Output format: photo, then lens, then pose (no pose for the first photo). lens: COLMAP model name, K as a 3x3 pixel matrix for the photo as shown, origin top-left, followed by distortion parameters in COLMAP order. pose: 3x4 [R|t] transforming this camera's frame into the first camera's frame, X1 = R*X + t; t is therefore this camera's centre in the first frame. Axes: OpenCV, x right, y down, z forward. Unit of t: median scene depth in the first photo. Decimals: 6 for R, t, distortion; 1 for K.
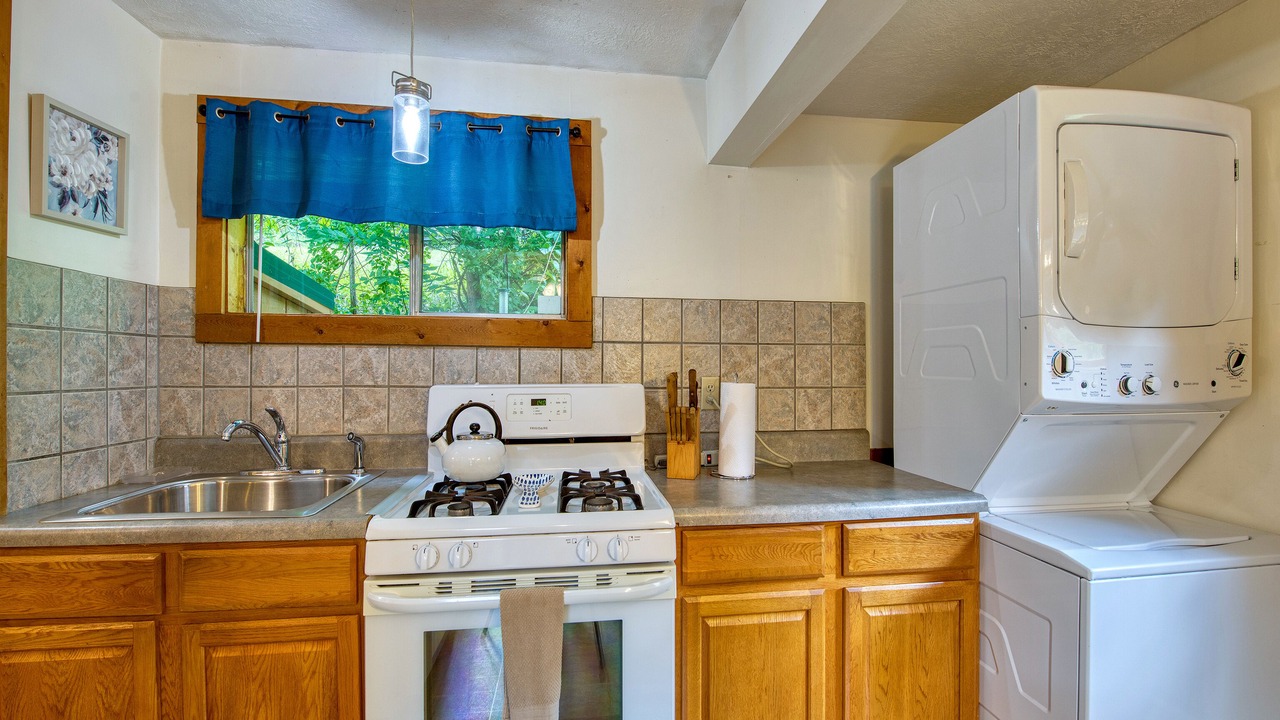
lens RADIAL K [[526.1, 0, 640.0], [0, 526.1, 360.0], [0, 0, 1]] dist [-0.019273, -0.000320]
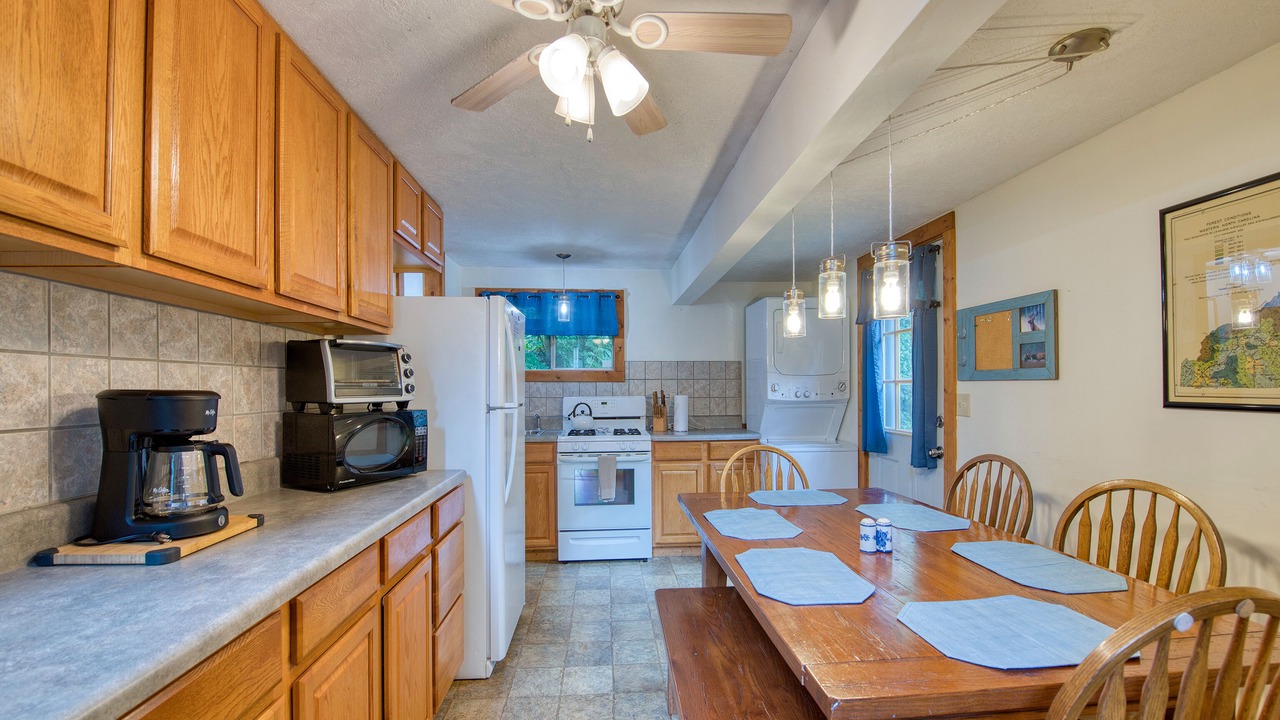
lens RADIAL K [[516.4, 0, 641.9], [0, 516.4, 379.2], [0, 0, 1]] dist [-0.030521, -0.000195]
pose [[0.998090, -0.007427, -0.061321, 0.155977], [0.007238, 0.999968, -0.003301, -0.029893], [0.061344, 0.002851, 0.998113, -1.601234]]
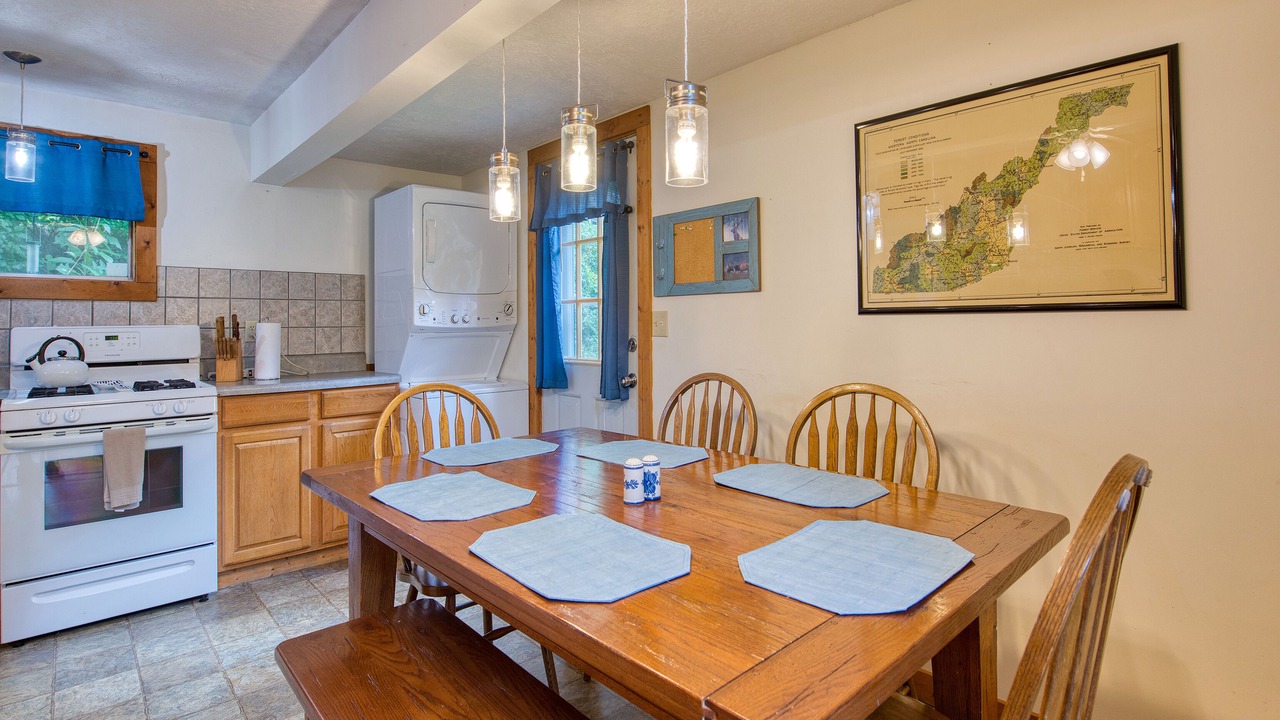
lens RADIAL K [[626.1, 0, 646.9], [0, 626.1, 307.7], [0, 0, 1]] dist [-0.013215, -0.000916]
pose [[0.815735, 0.003149, 0.578418, 0.025205], [0.007705, 0.999837, -0.016310, 0.037959], [-0.578375, 0.017761, 0.815578, -1.332856]]
